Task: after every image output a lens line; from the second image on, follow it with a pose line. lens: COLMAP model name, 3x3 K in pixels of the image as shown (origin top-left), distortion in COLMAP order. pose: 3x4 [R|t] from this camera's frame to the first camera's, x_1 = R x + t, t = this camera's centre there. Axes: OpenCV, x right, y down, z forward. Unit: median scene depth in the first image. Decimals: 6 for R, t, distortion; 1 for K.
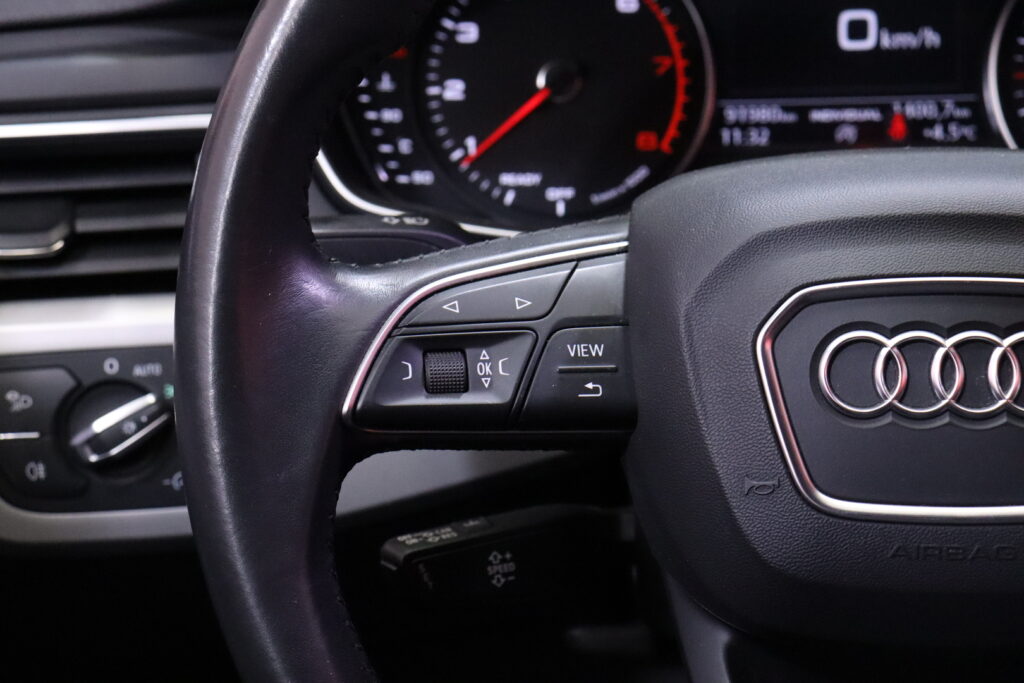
lens RADIAL K [[2312.9, 0, 512.0], [0, 2312.9, 341.5], [0, 0, 1]] dist [0.334971, -0.206122]
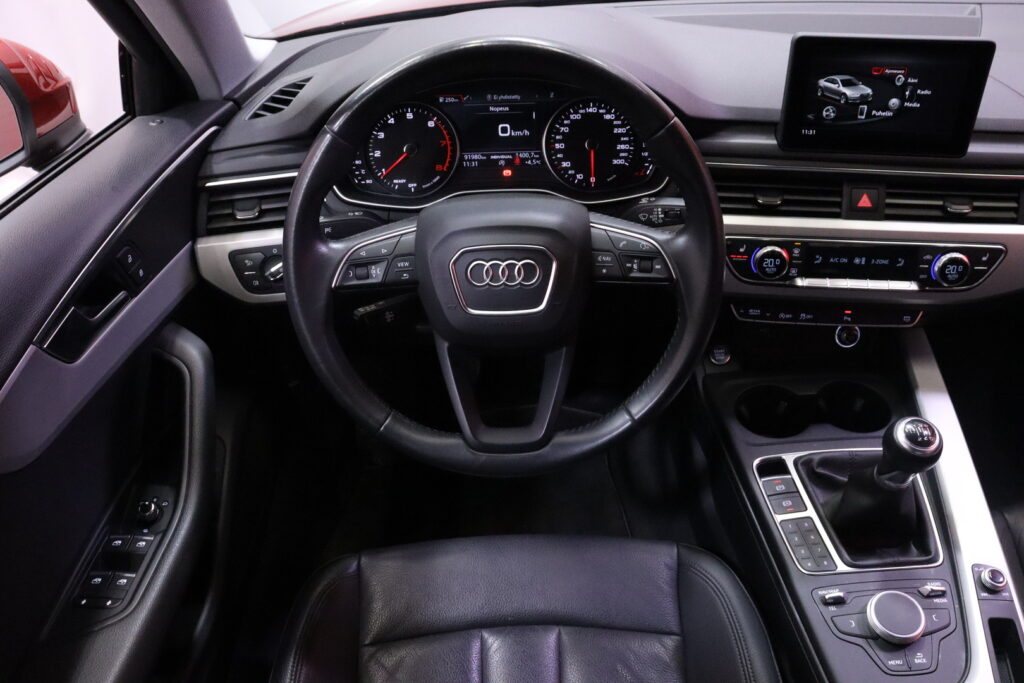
lens RADIAL K [[817.2, 0, 512.0], [0, 817.2, 341.5], [0, 0, 1]] dist [-0.181100, 0.144287]
pose [[0.997542, -0.037565, 0.059153, 0.083511], [0.021779, 0.968566, 0.247802, -0.128636], [-0.066602, -0.245905, 0.967003, -0.139134]]
